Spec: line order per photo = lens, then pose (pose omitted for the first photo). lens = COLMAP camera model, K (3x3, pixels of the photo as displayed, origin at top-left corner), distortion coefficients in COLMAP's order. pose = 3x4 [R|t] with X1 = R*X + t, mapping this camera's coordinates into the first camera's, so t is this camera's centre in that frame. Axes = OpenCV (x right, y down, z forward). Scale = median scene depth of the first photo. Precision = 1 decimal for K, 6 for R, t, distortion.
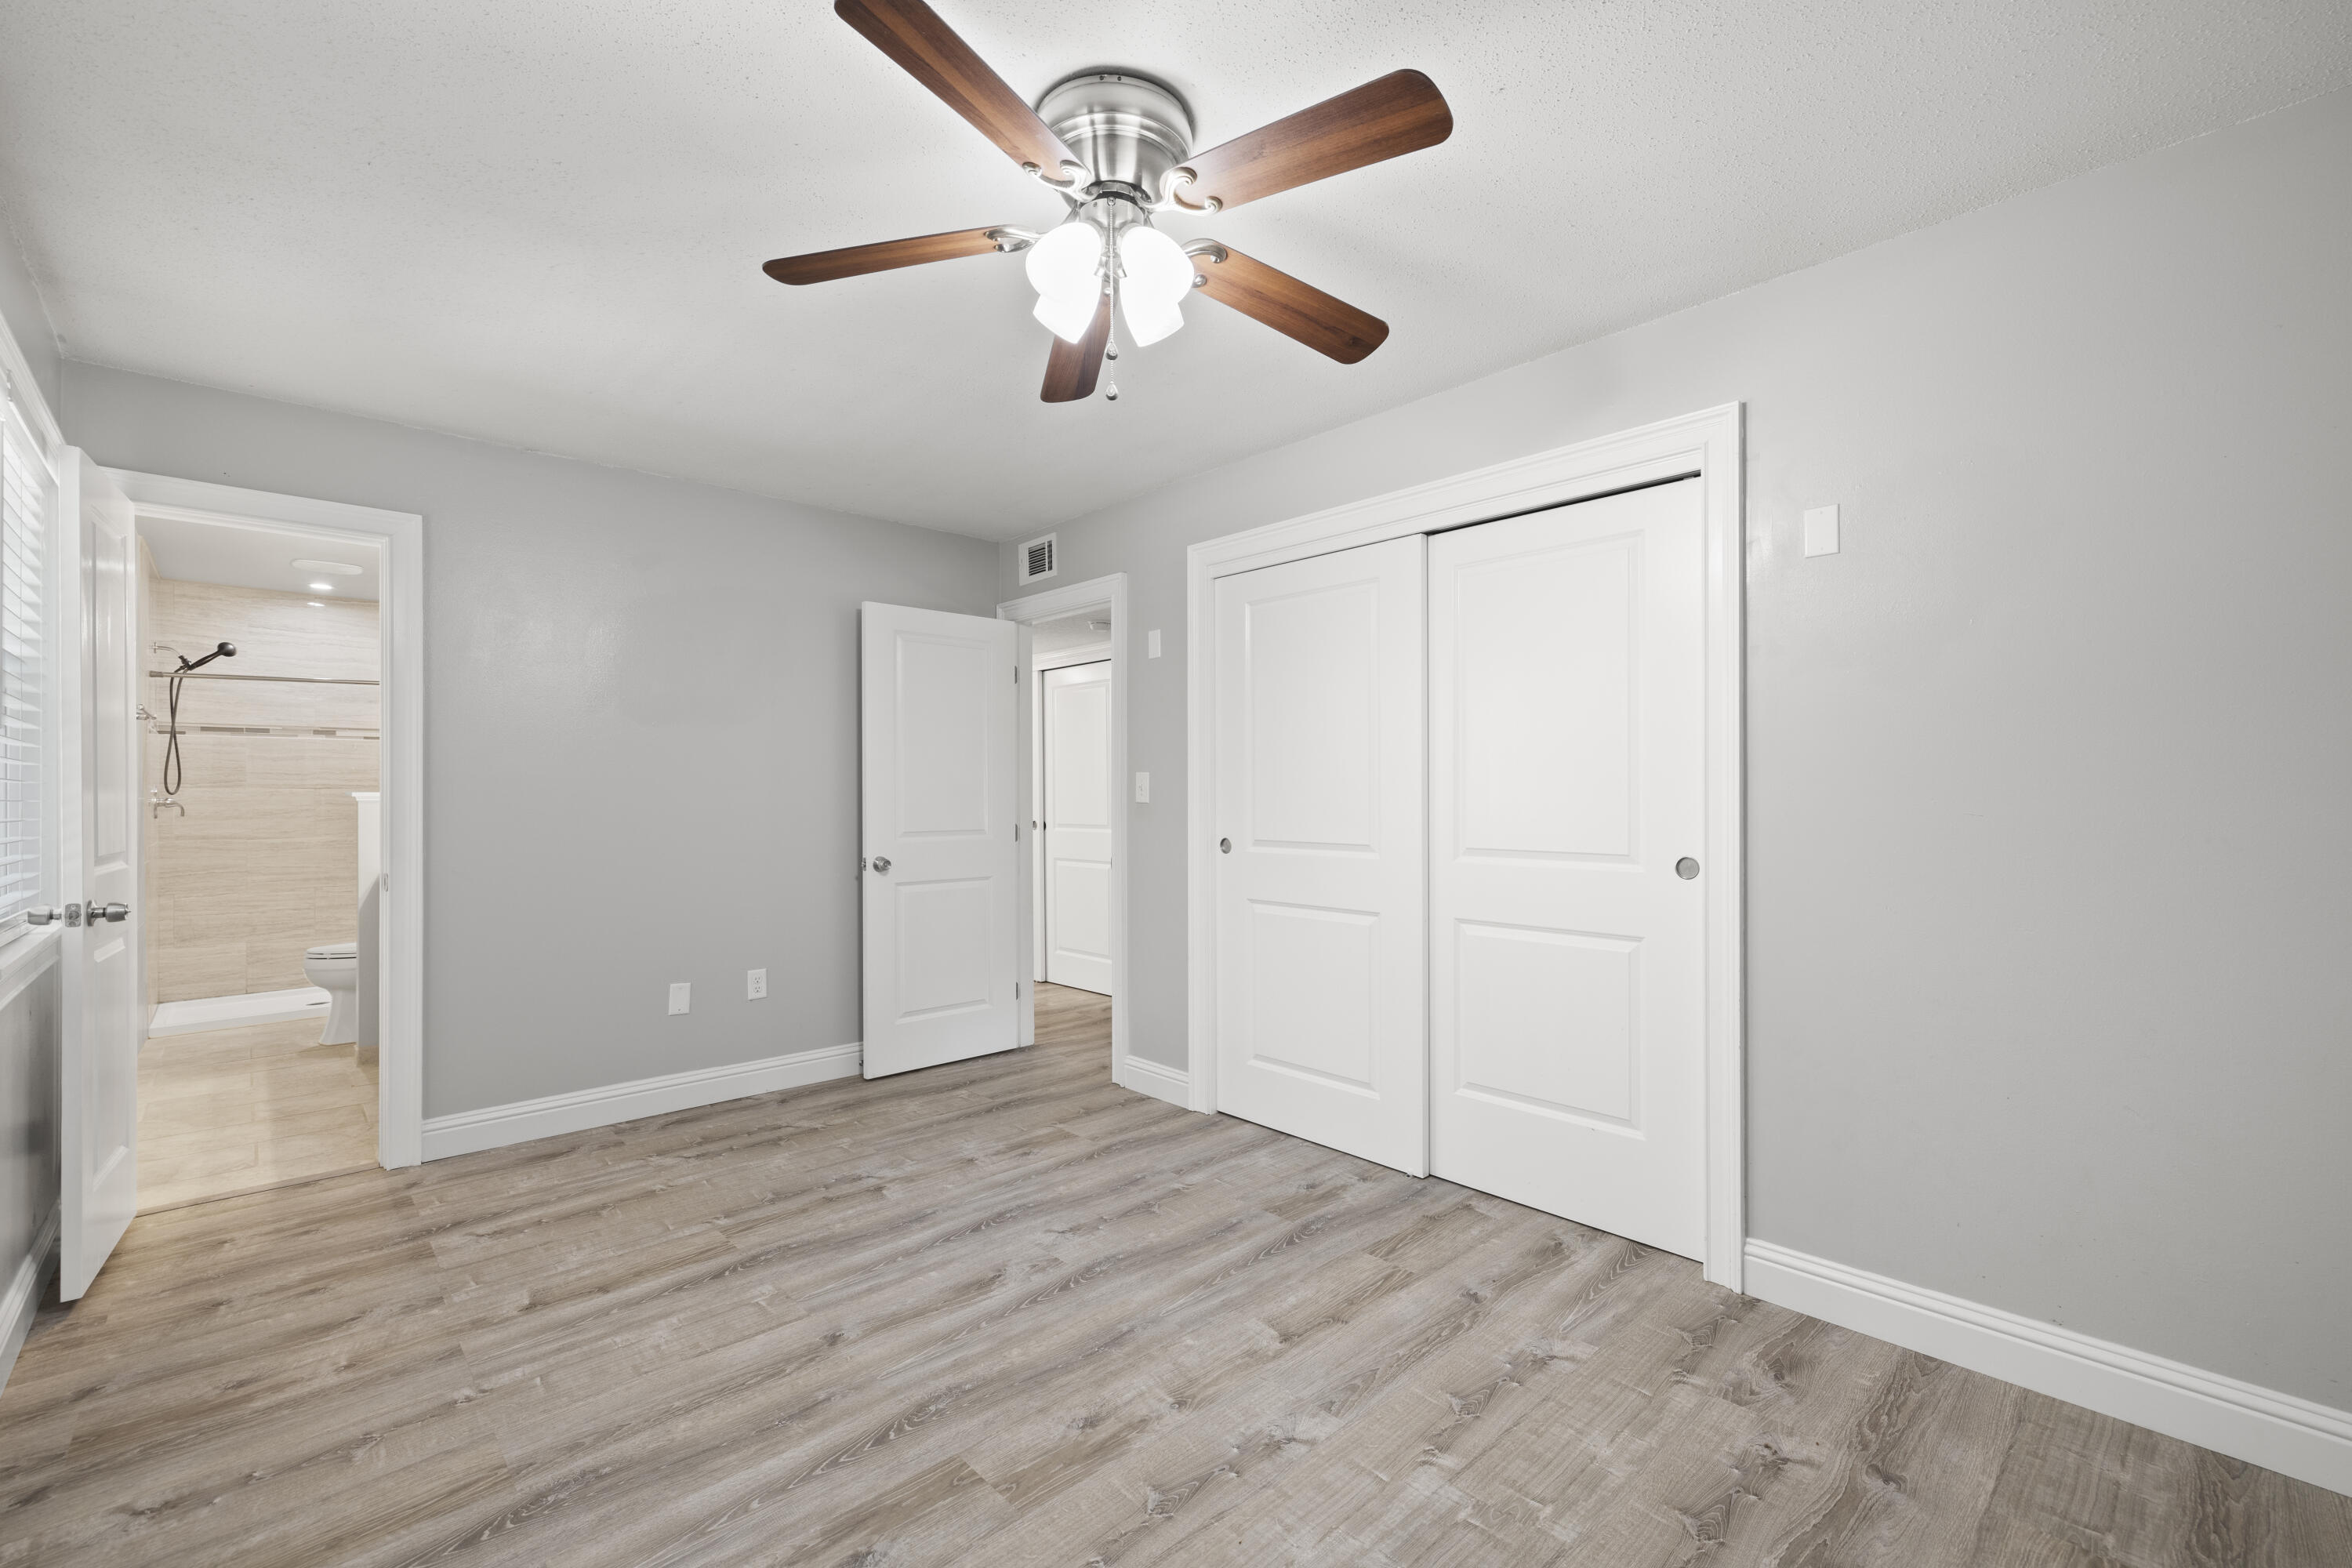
lens RADIAL K [[993.9, 0, 1175.8], [0, 993.9, 778.1], [0, 0, 1]] dist [0.000467, -0.000302]
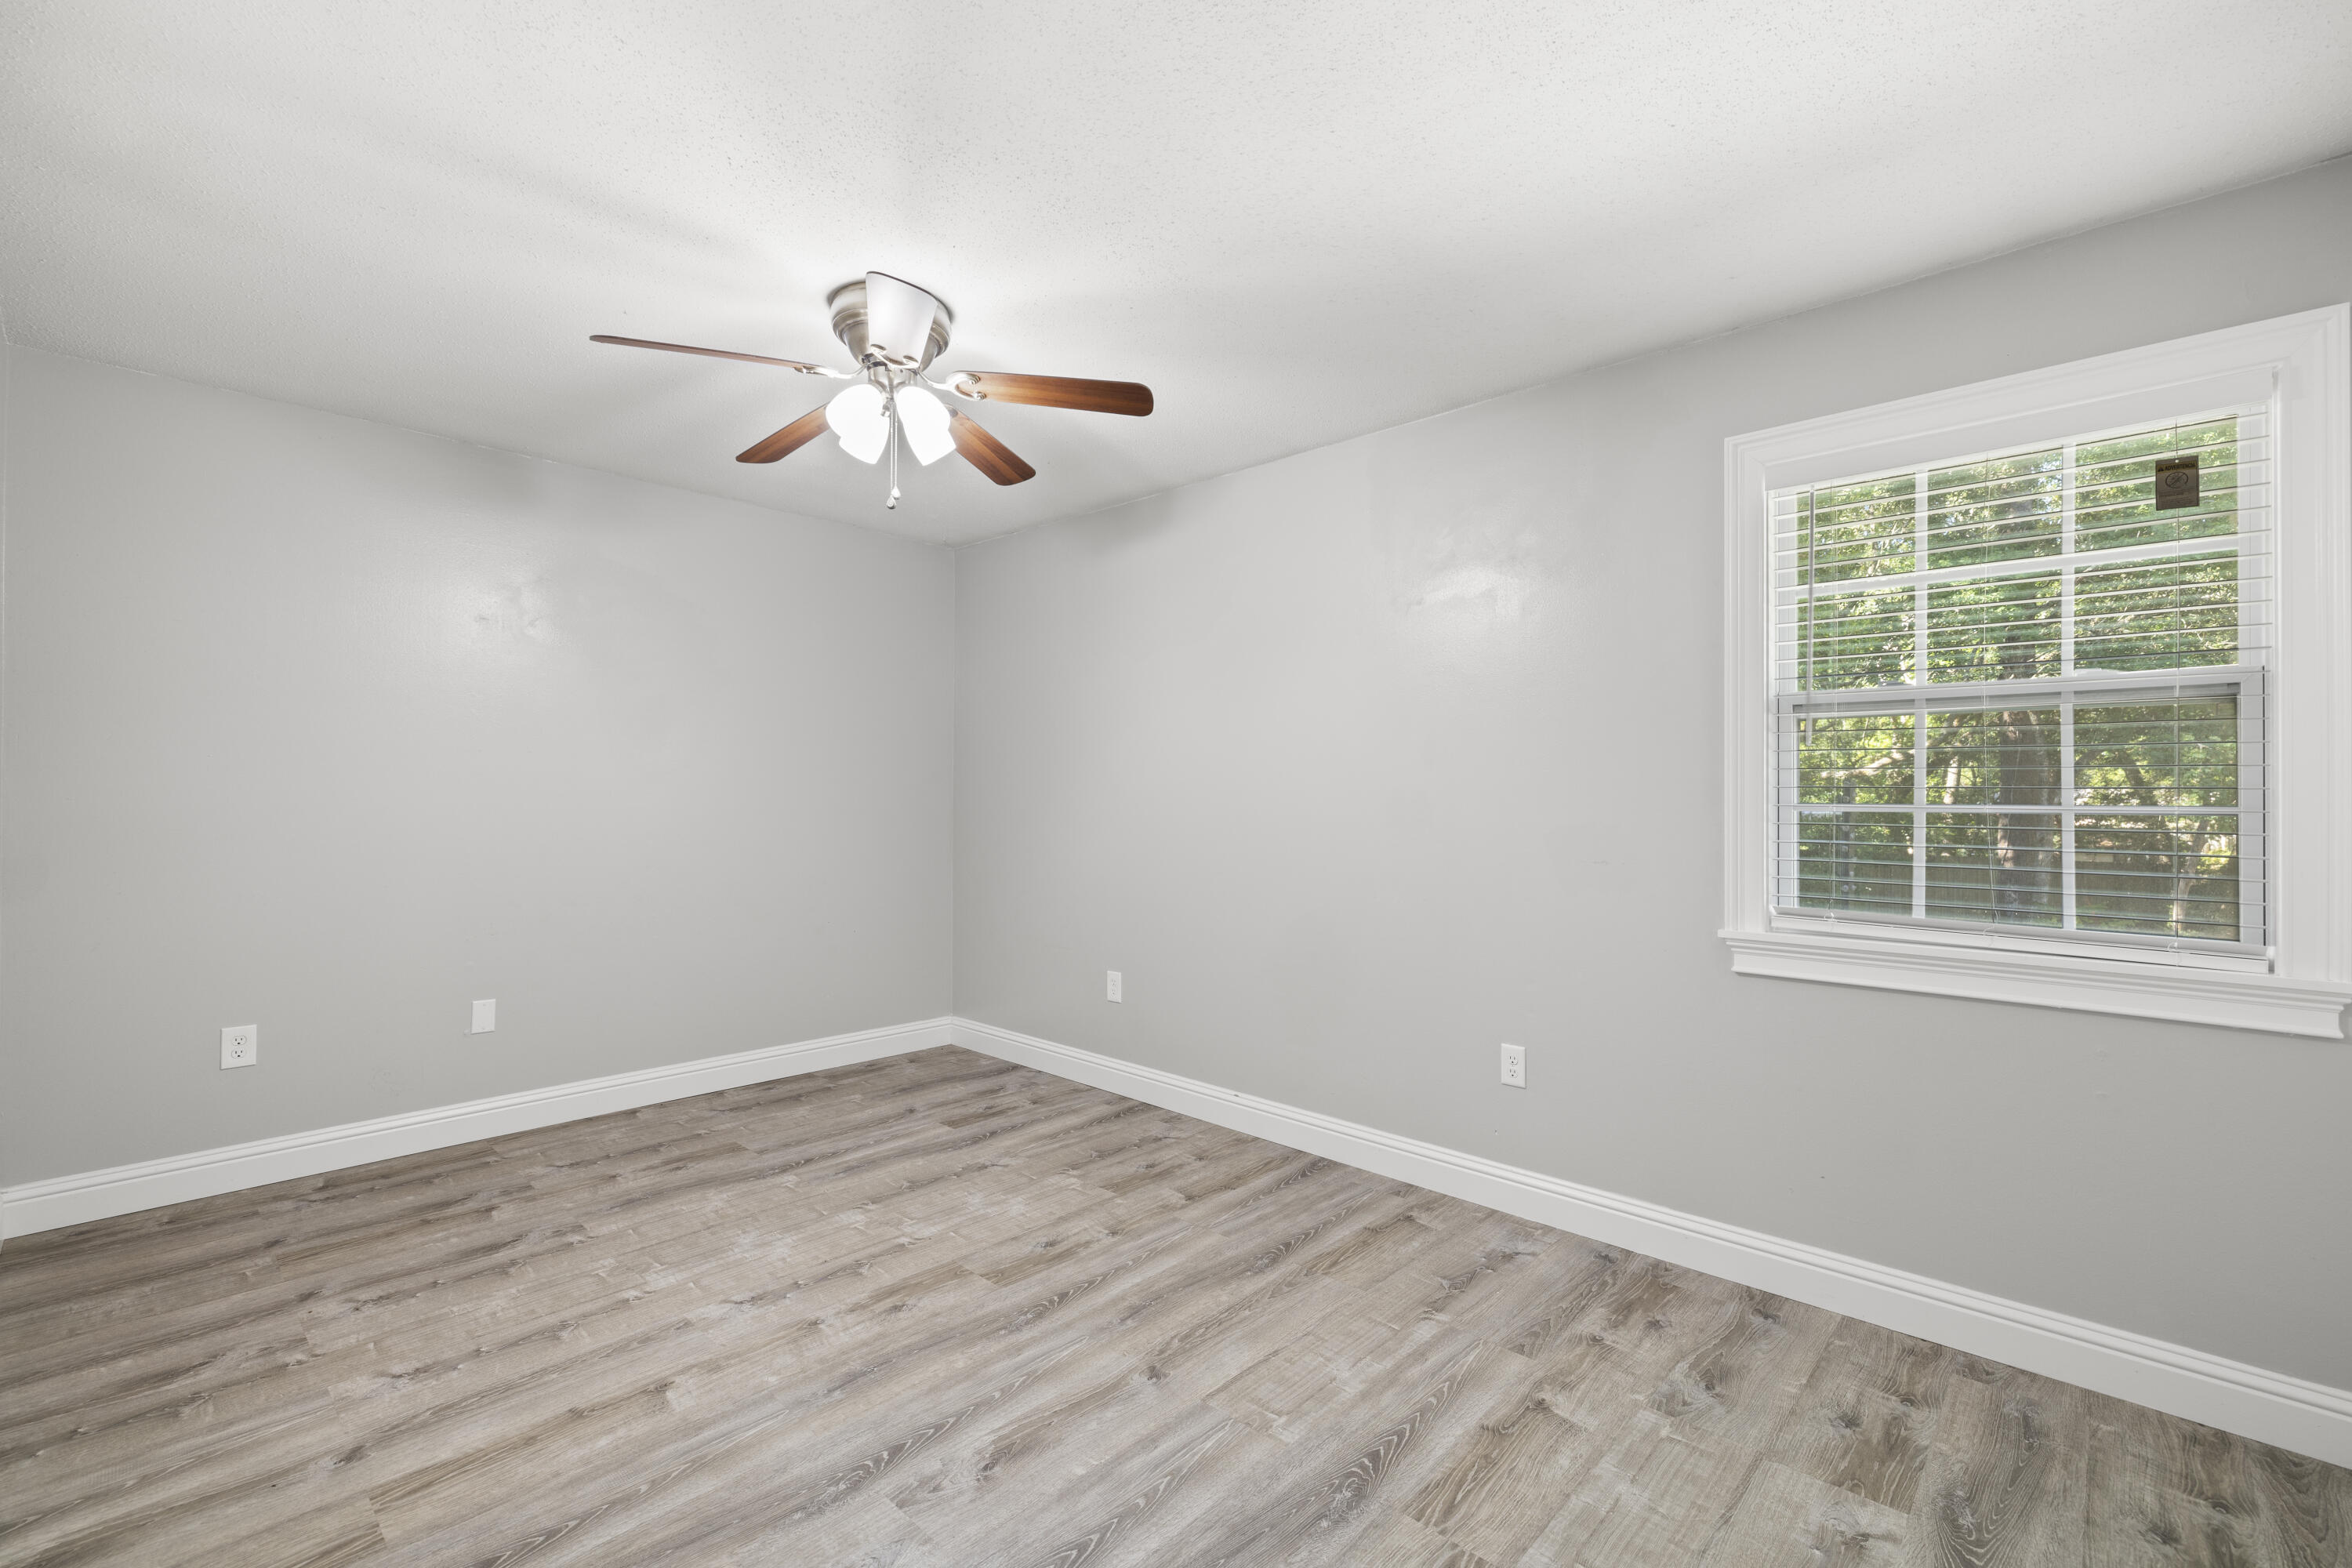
lens RADIAL K [[993.9, 0, 1175.8], [0, 993.9, 778.1], [0, 0, 1]] dist [0.000467, -0.000302]
pose [[-0.997656, -0.006647, -0.068103, -0.303573], [-0.004262, 0.999374, -0.035107, 0.031511], [0.068294, -0.034735, -0.997060, 2.015711]]
